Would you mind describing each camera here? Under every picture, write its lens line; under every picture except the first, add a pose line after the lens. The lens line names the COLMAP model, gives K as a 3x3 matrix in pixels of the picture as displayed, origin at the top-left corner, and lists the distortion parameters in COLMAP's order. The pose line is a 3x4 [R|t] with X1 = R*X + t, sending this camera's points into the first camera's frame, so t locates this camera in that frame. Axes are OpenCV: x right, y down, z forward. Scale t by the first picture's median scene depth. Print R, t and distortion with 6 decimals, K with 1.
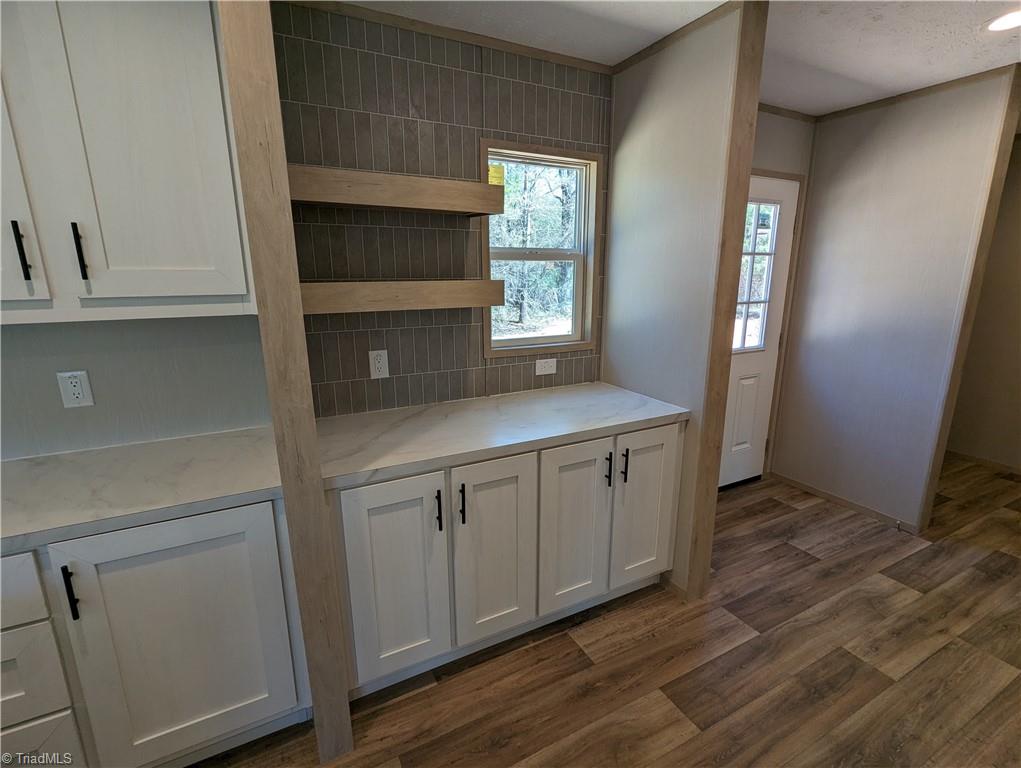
lens RADIAL K [[485.2, 0, 514.3], [0, 485.2, 388.3], [0, 0, 1]] dist [-0.000427, 0.000440]
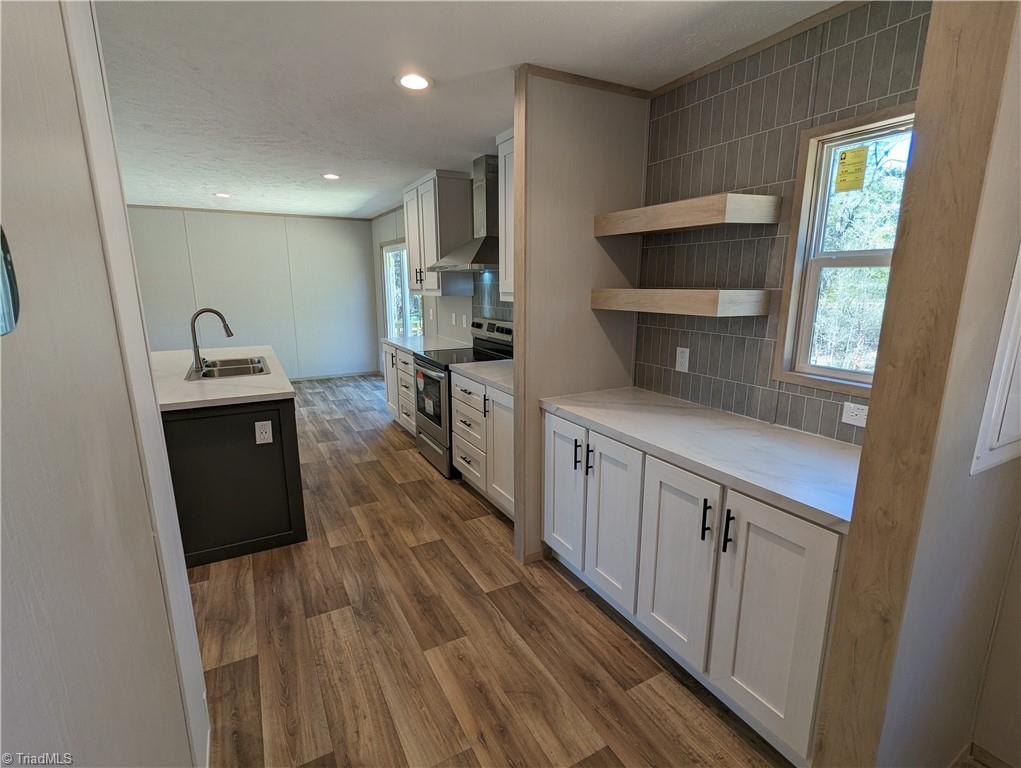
lens RADIAL K [[486.6, 0, 505.8], [0, 486.6, 386.2], [0, 0, 1]] dist [-0.000481, 0.001686]
pose [[0.010365, 0.212772, -0.977047, 0.989884], [-0.236092, 0.949995, 0.204376, -0.143350], [0.971675, 0.228554, 0.060081, 0.587948]]
